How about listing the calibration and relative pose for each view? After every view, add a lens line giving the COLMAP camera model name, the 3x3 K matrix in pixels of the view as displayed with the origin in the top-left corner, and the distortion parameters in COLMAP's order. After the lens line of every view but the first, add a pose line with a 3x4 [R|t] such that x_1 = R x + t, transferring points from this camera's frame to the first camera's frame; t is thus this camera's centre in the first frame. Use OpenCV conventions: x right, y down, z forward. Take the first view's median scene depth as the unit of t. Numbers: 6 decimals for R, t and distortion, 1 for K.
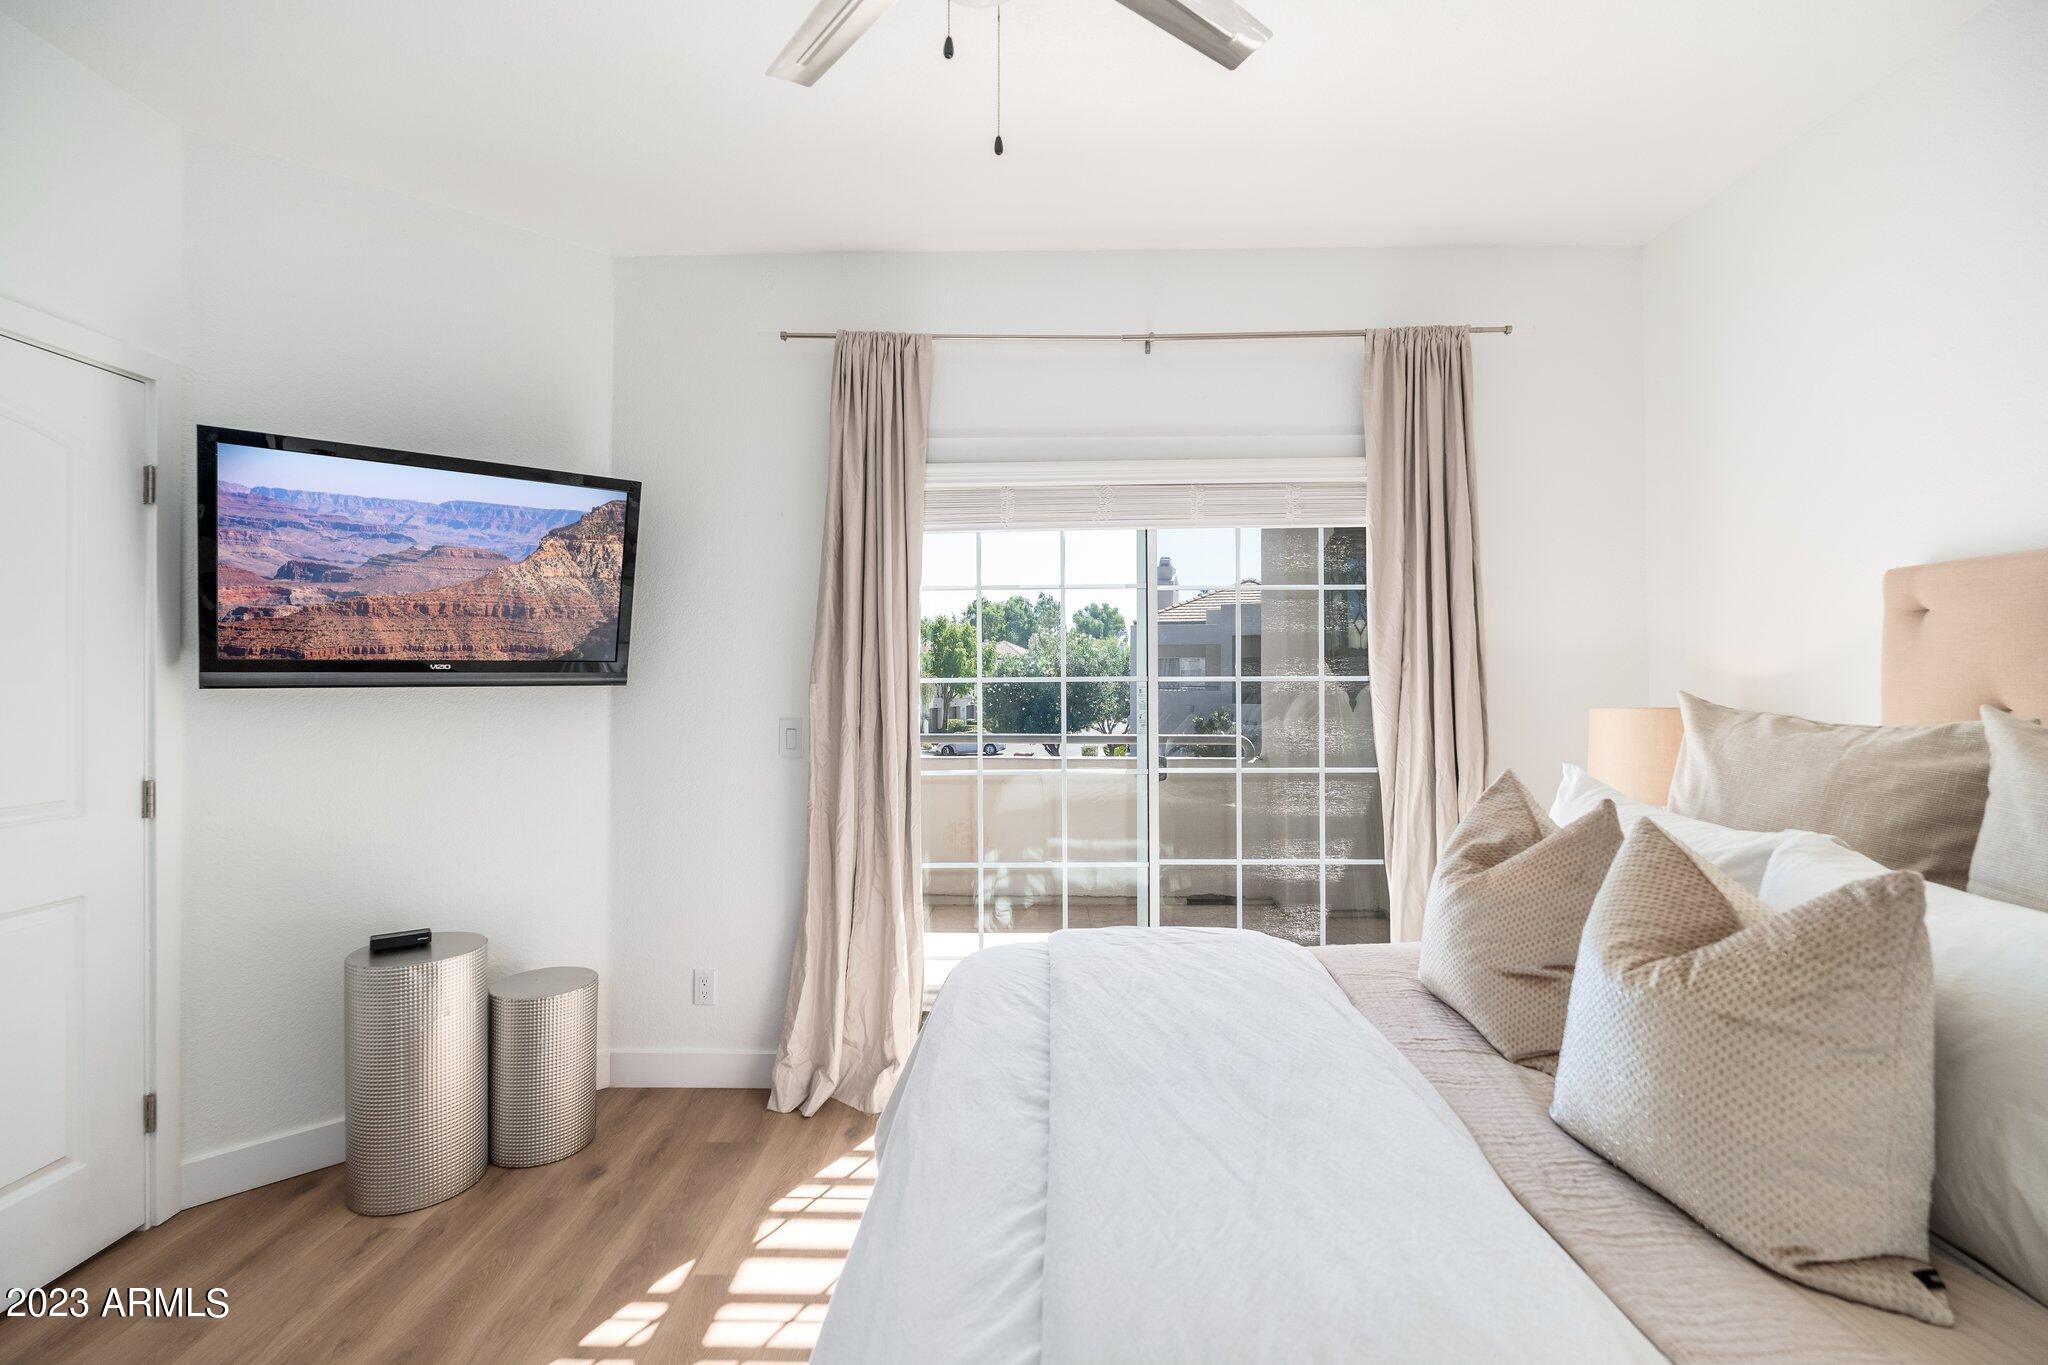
lens RADIAL K [[902.5, 0, 1026.5], [0, 902.5, 669.0], [0, 0, 1]] dist [-0.003219, -0.000228]
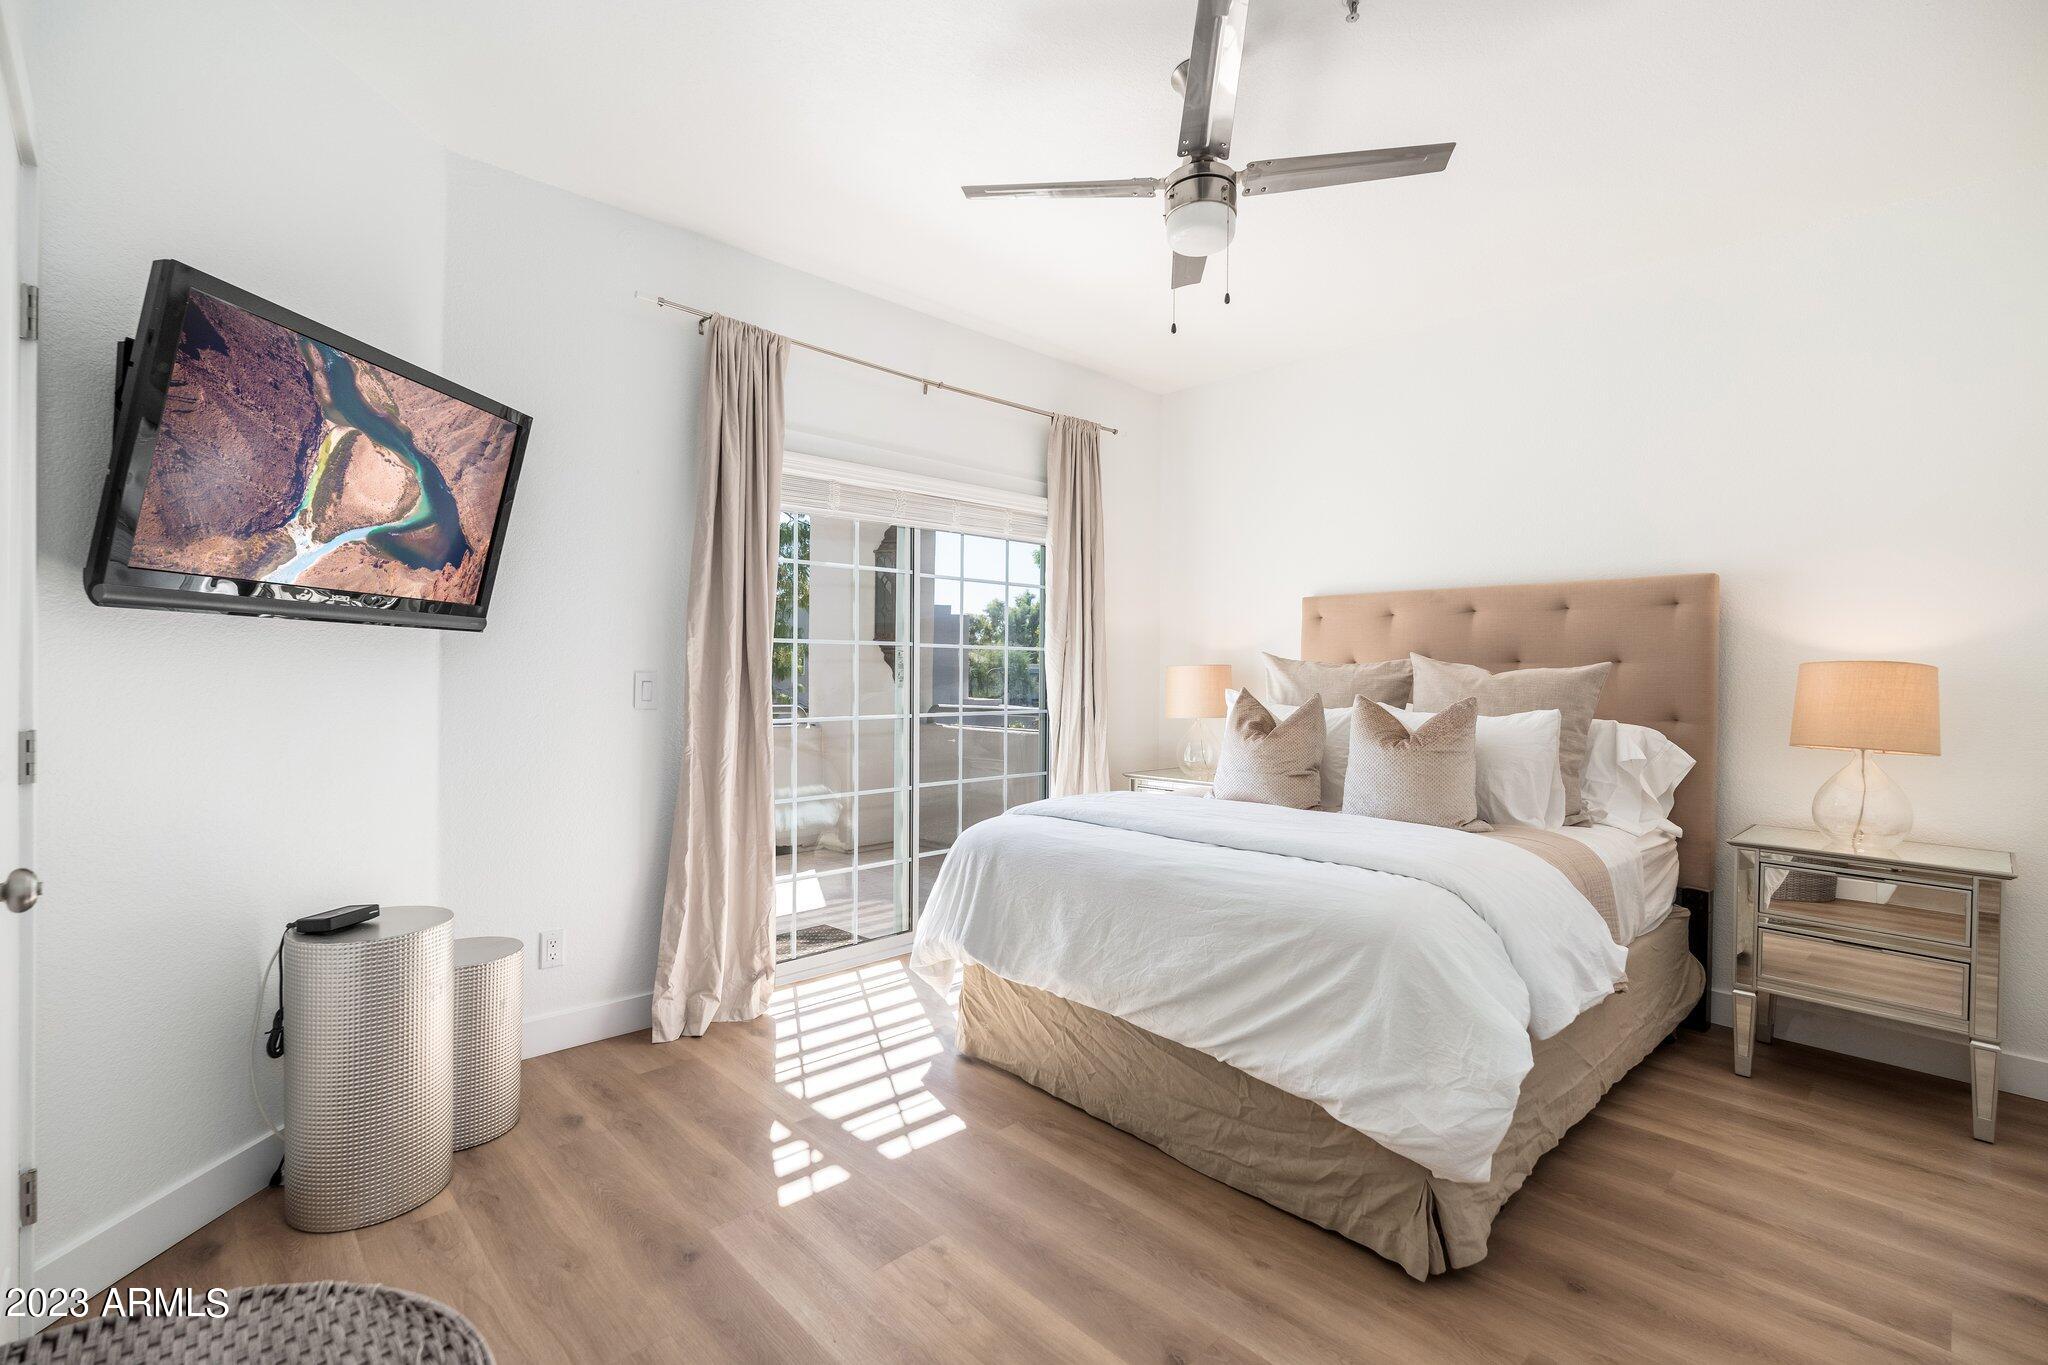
lens RADIAL K [[918.4, 0, 1025.2], [0, 918.4, 673.3], [0, 0, 1]] dist [-0.001984, -0.000367]
pose [[0.711905, 0.008802, 0.702220, -0.745038], [-0.013919, 0.999902, 0.001578, 0.053538], [-0.702138, -0.010898, 0.711958, -0.053921]]
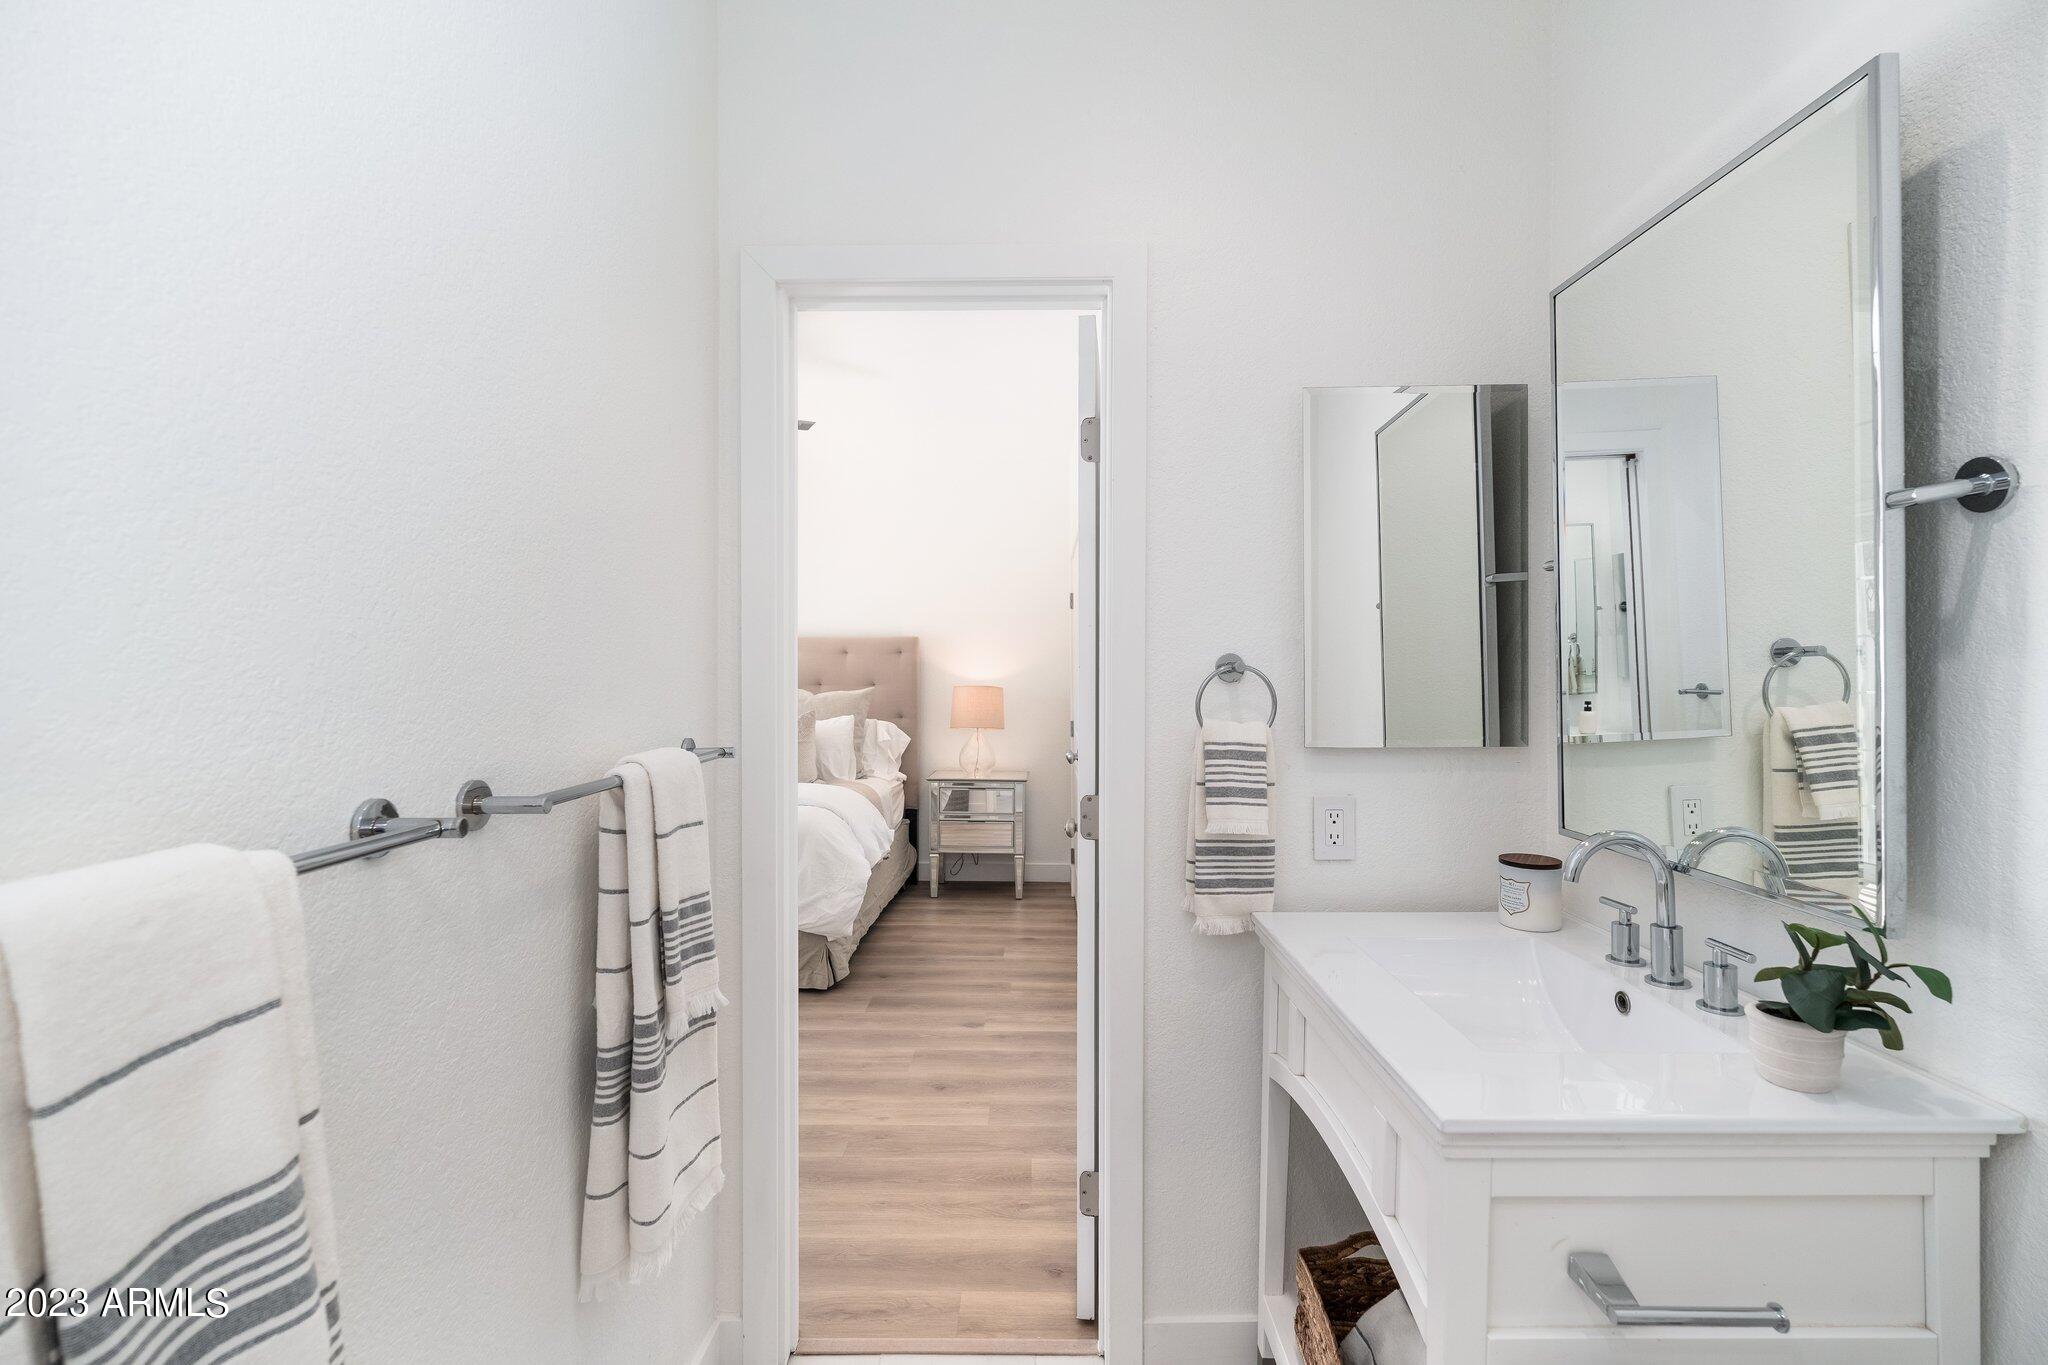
lens RADIAL K [[918.4, 0, 1025.2], [0, 918.4, 673.3], [0, 0, 1]] dist [-0.001984, -0.000367]
pose [[0.004596, 0.002637, 0.999986, -1.473260], [-0.000916, 0.999996, -0.002633, 0.006817], [-0.999989, -0.000904, 0.004598, -0.101532]]
